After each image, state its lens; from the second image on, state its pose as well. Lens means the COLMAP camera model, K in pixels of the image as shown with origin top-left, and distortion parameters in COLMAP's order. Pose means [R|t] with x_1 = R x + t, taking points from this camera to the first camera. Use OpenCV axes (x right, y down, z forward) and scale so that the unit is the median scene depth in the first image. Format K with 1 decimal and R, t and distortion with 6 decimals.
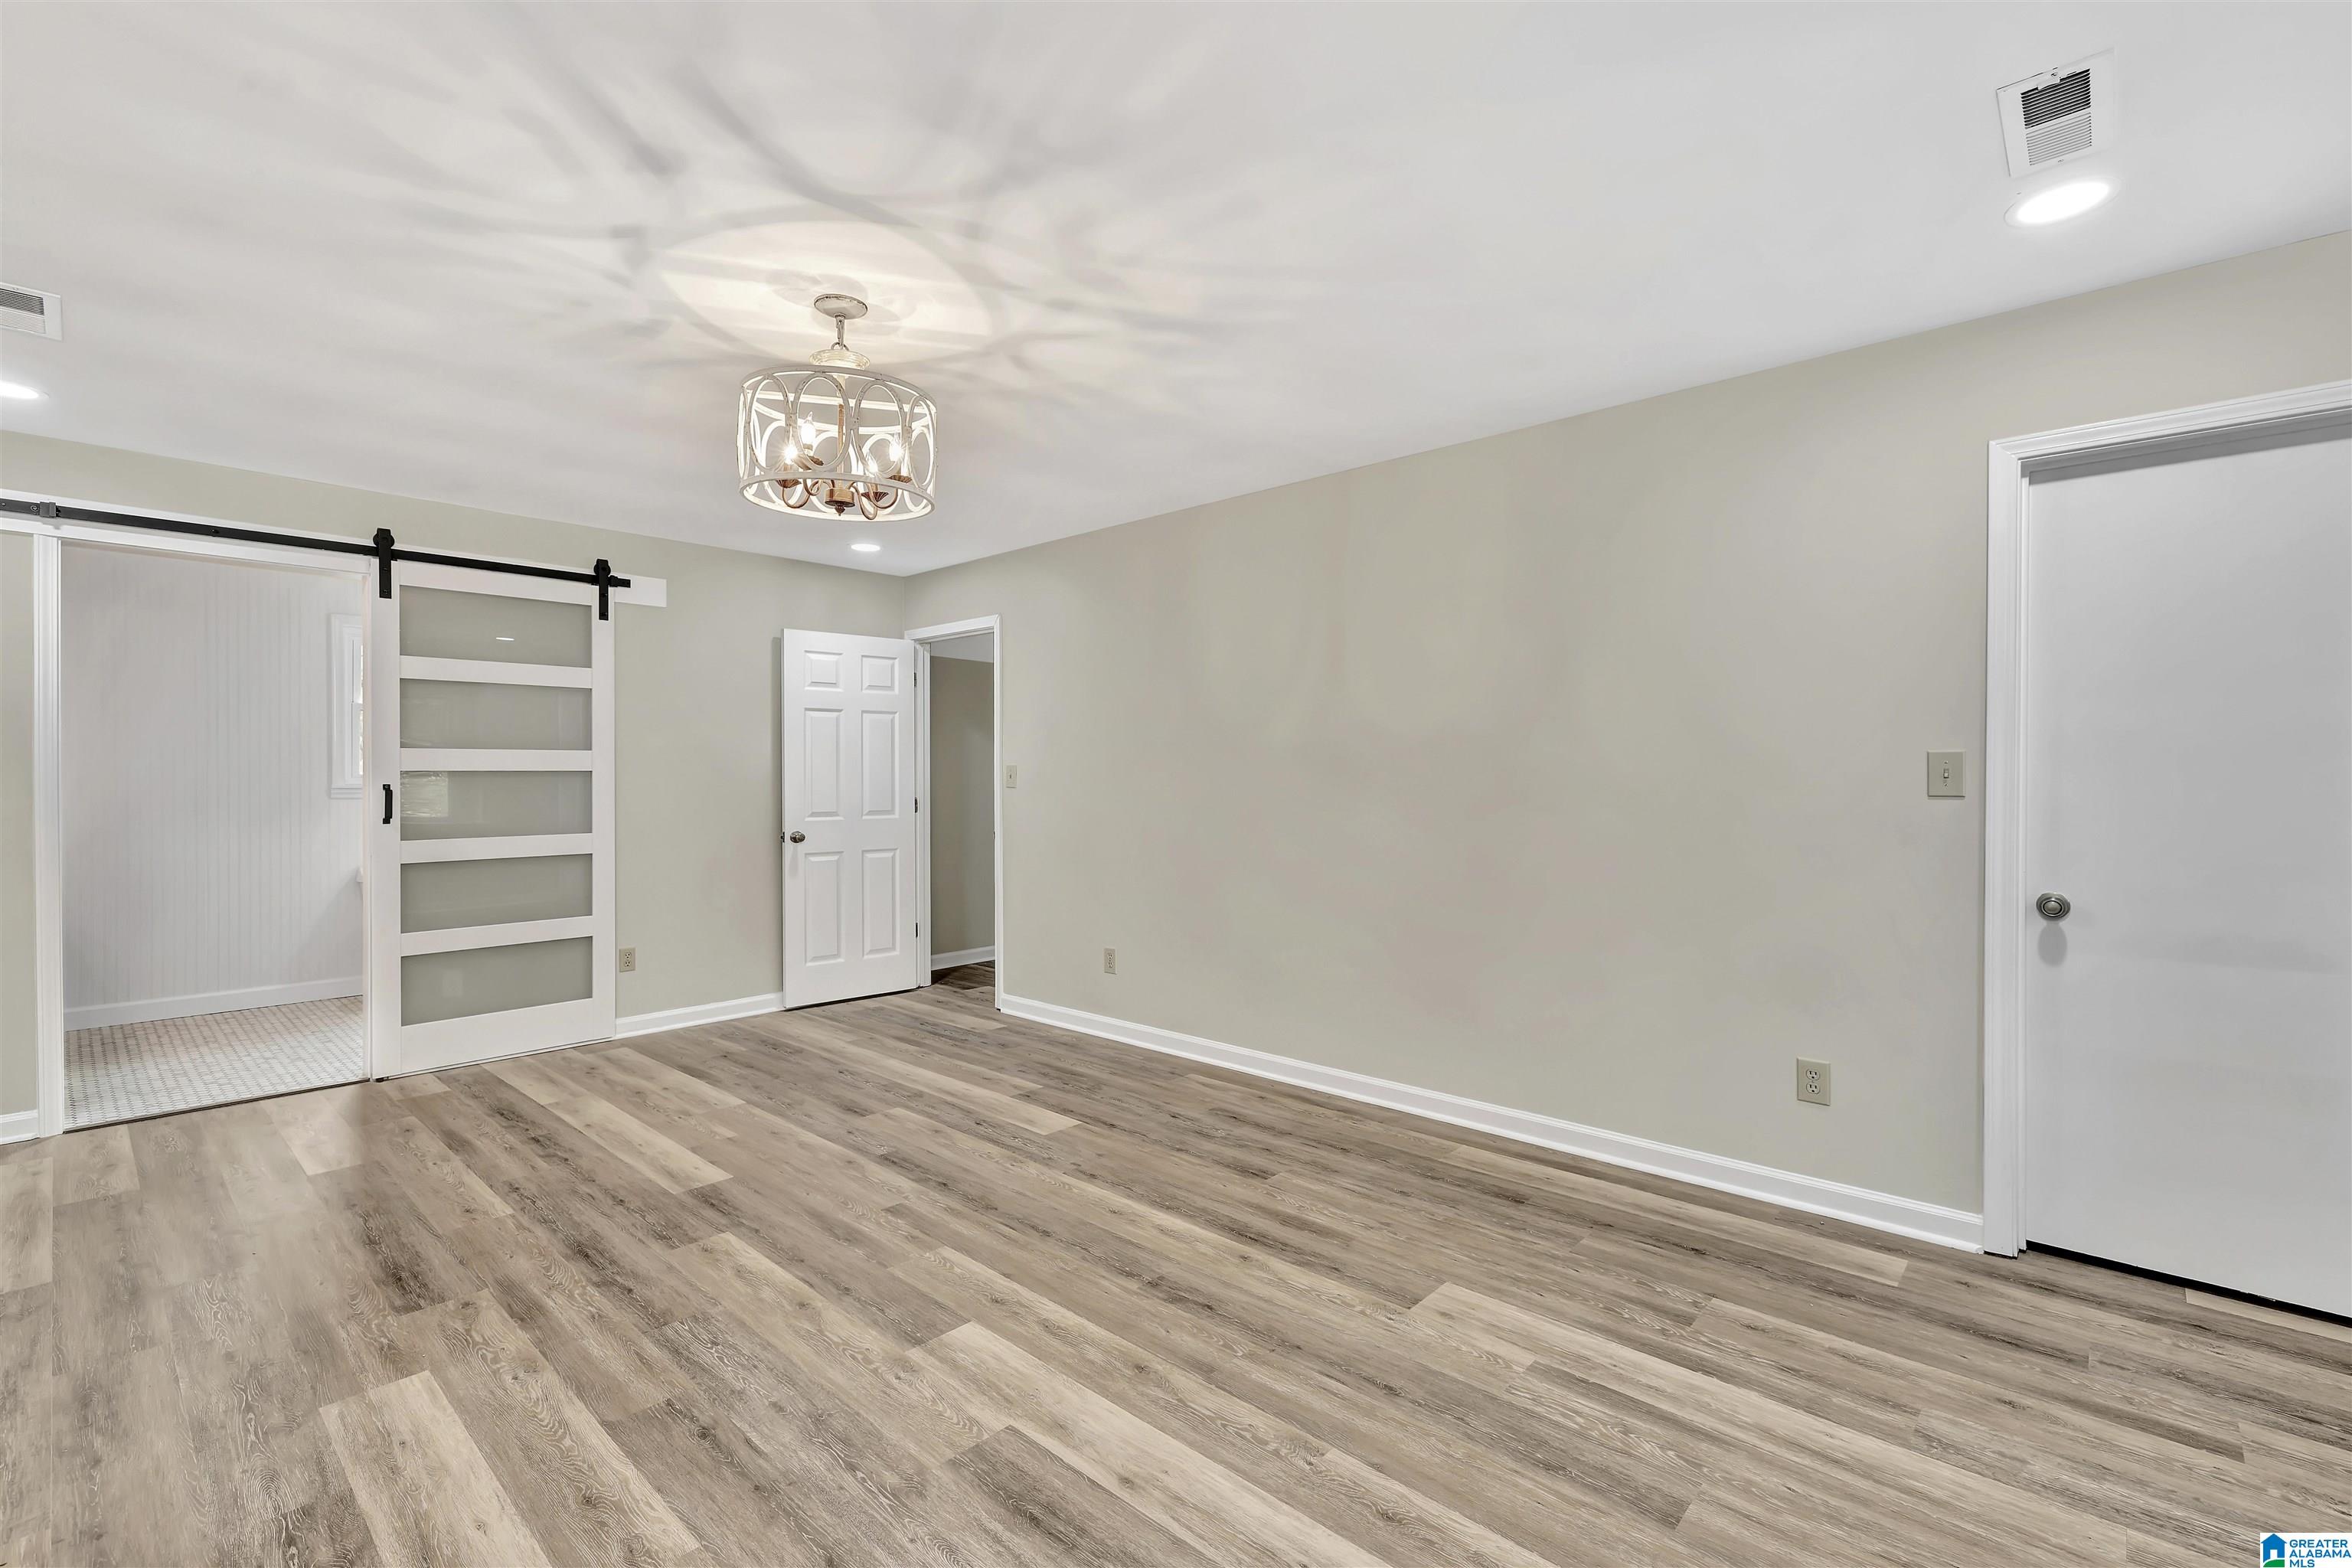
lens RADIAL K [[1010.0, 0, 1180.6], [0, 1010.0, 775.7], [0, 0, 1]] dist [0.001193, 0.000284]
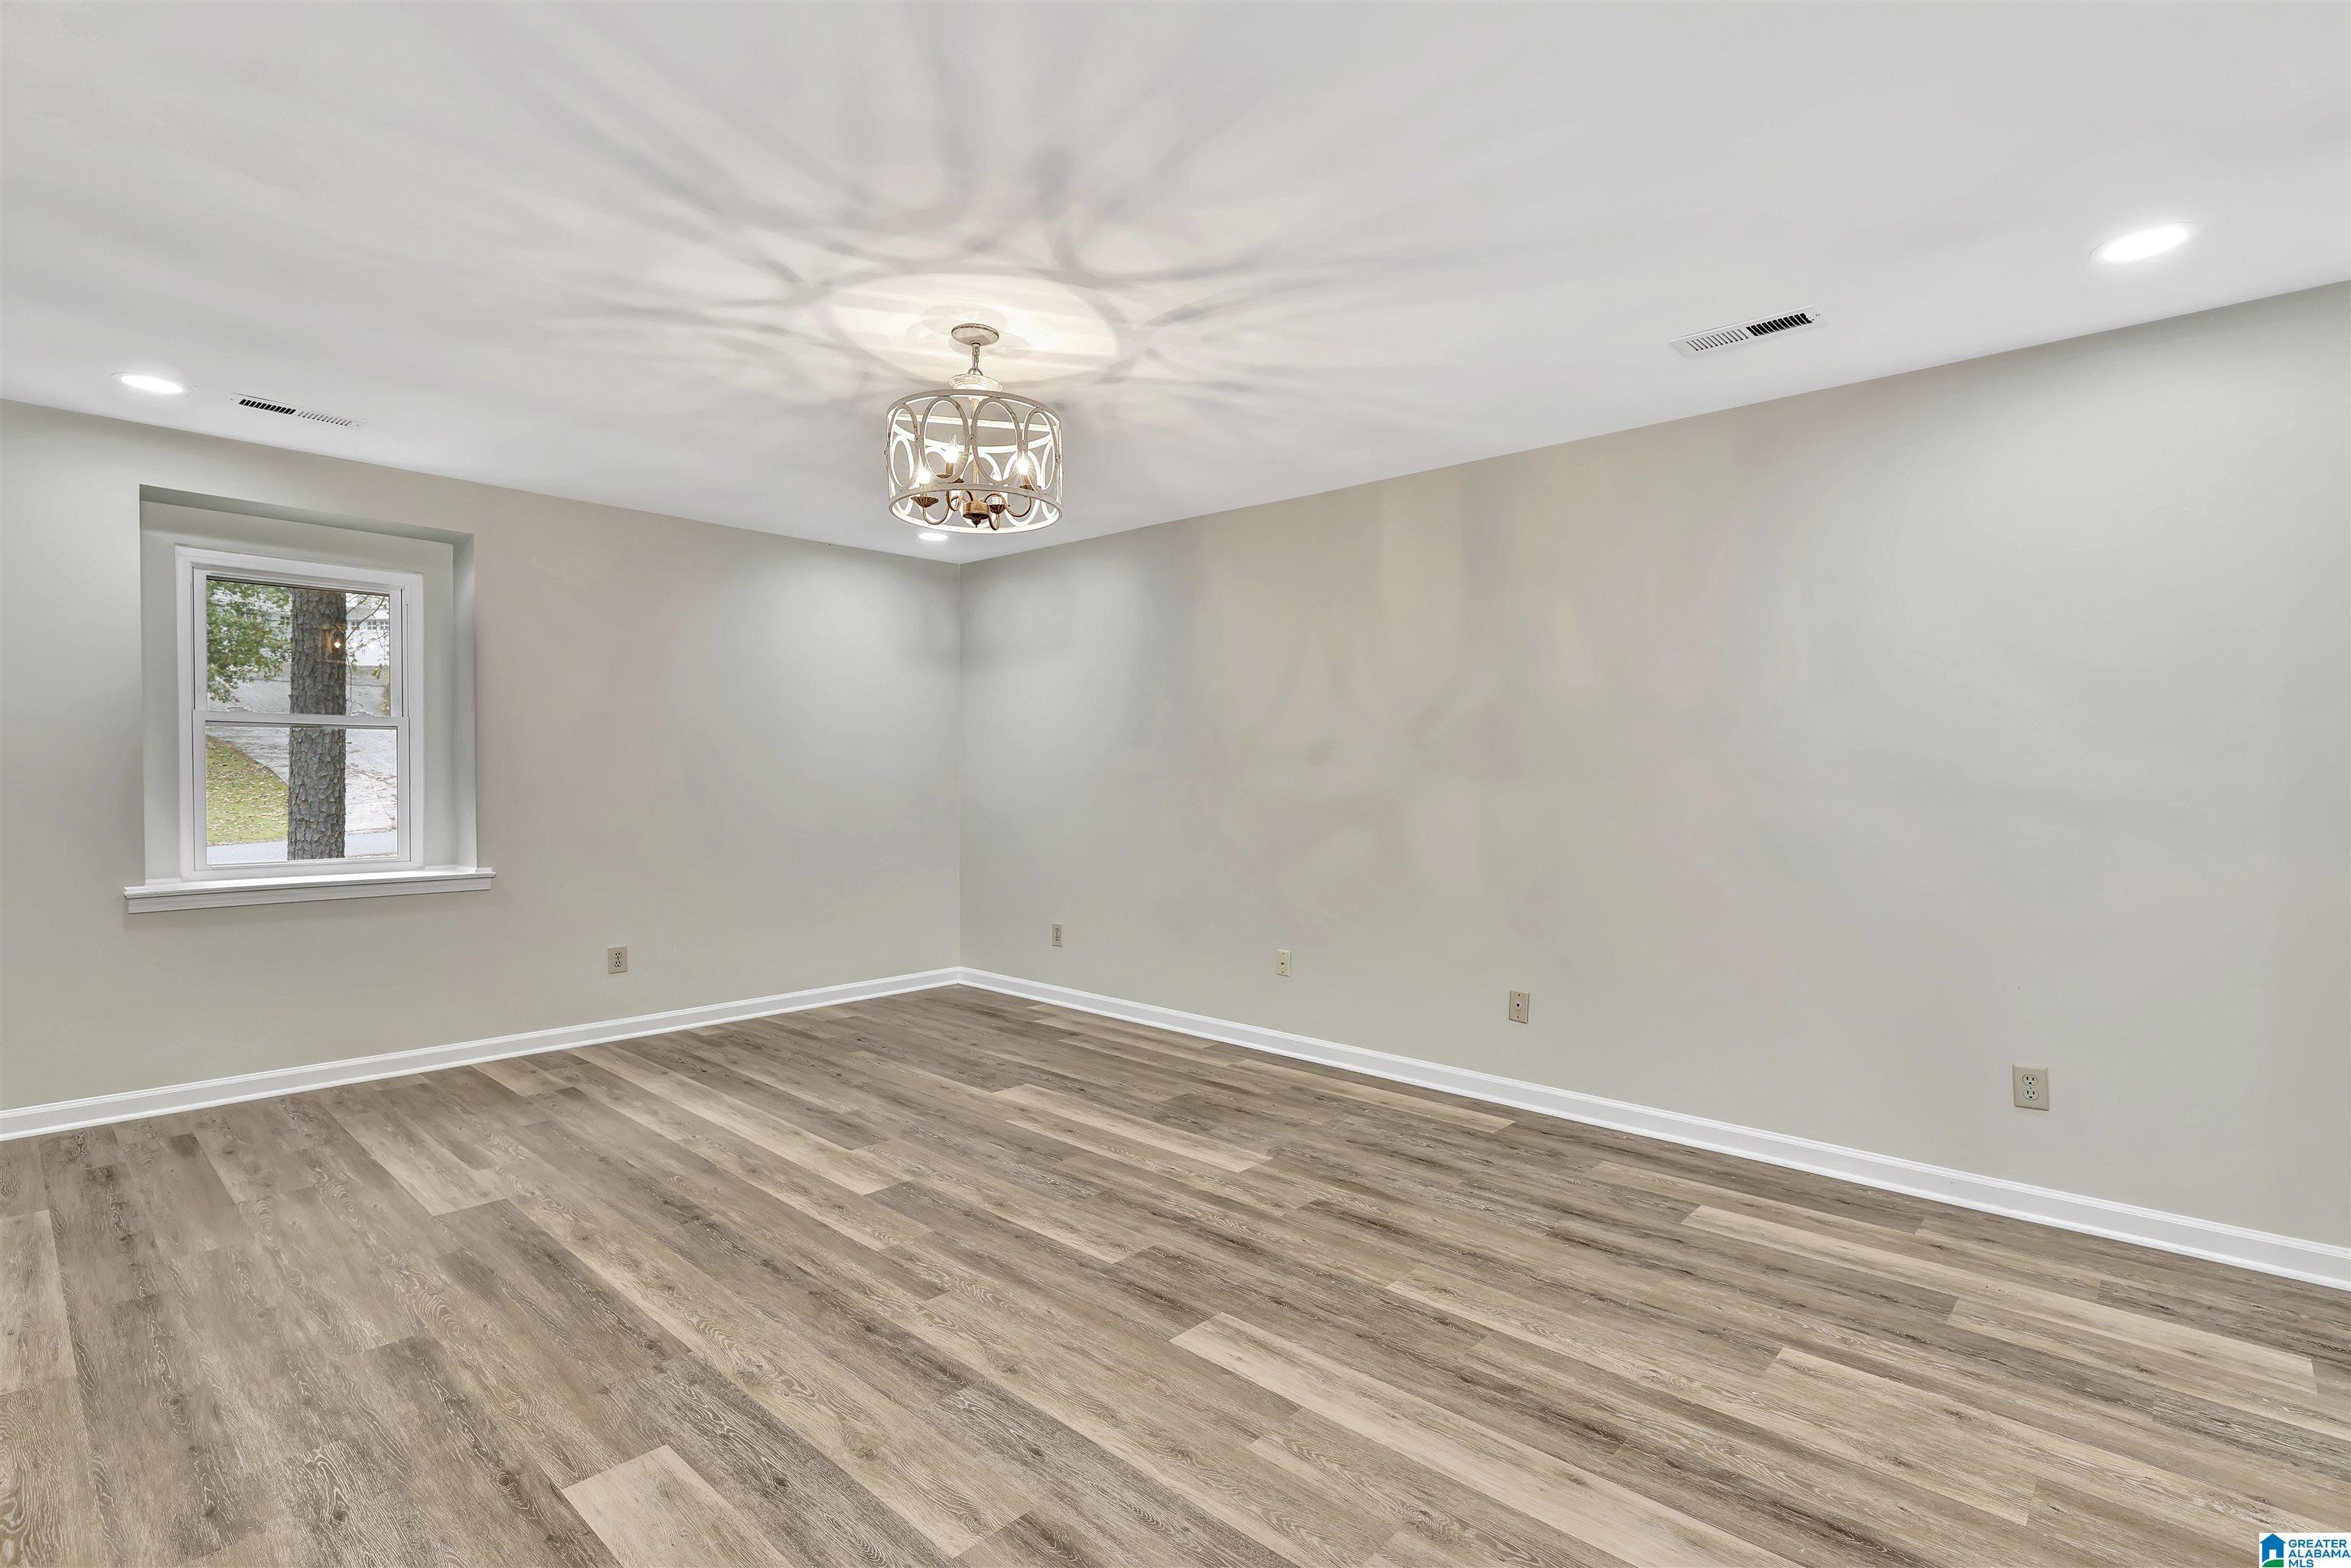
lens RADIAL K [[1089.1, 0, 1172.8], [0, 1089.1, 789.9], [0, 0, 1]] dist [0.001012, -0.000066]
pose [[-0.999902, -0.004393, 0.013275, -0.544353], [-0.004169, 0.999848, 0.016913, 0.005392], [-0.013347, 0.016856, -0.999769, 2.094891]]
